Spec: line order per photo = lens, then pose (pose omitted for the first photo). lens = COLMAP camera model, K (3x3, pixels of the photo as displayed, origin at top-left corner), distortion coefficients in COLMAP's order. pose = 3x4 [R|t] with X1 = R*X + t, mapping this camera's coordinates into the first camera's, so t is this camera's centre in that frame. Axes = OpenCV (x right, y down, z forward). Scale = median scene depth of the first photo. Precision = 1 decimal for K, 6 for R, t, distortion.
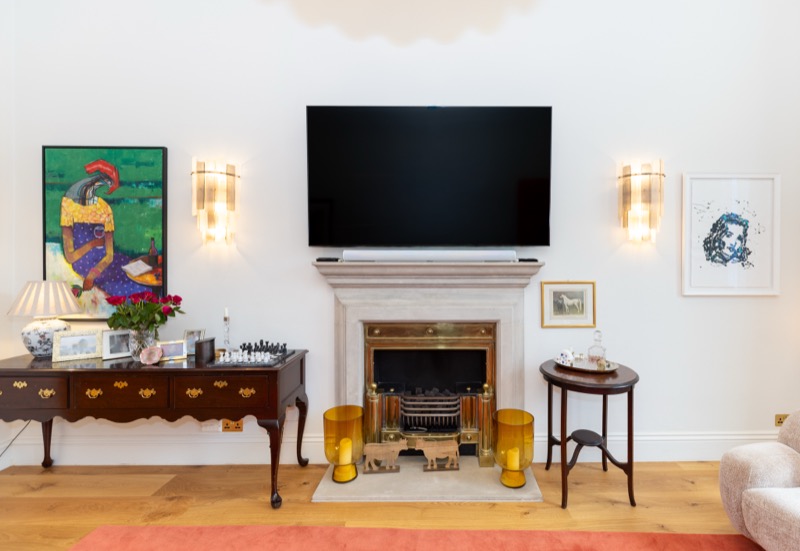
lens RADIAL K [[304.0, 0, 400.0], [0, 304.0, 276.6], [0, 0, 1]] dist [-0.003103, -0.000051]
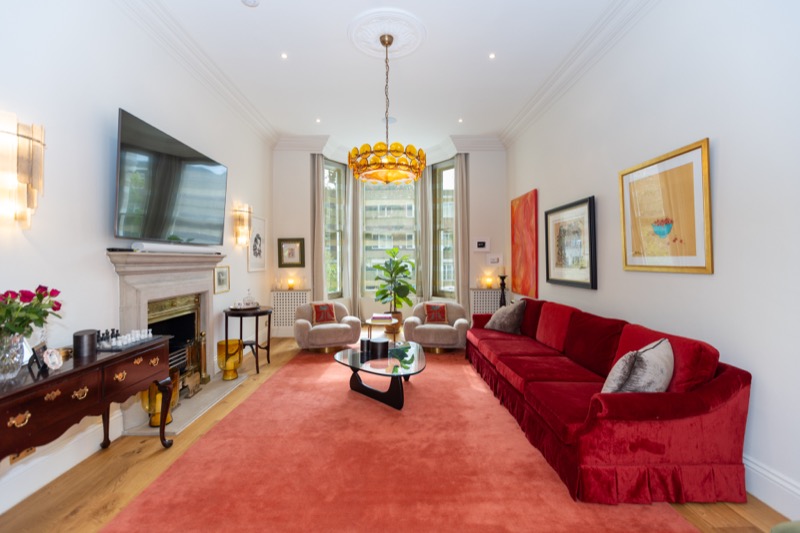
lens RADIAL K [[360.9, 0, 400.5], [0, 360.9, 264.8], [0, 0, 1]] dist [0.011186, -0.000512]
pose [[-0.032916, -0.015336, 0.999340, -1.569043], [0.000862, 0.999881, 0.015373, -0.019756], [-0.999458, 0.001368, -0.032899, 0.050450]]
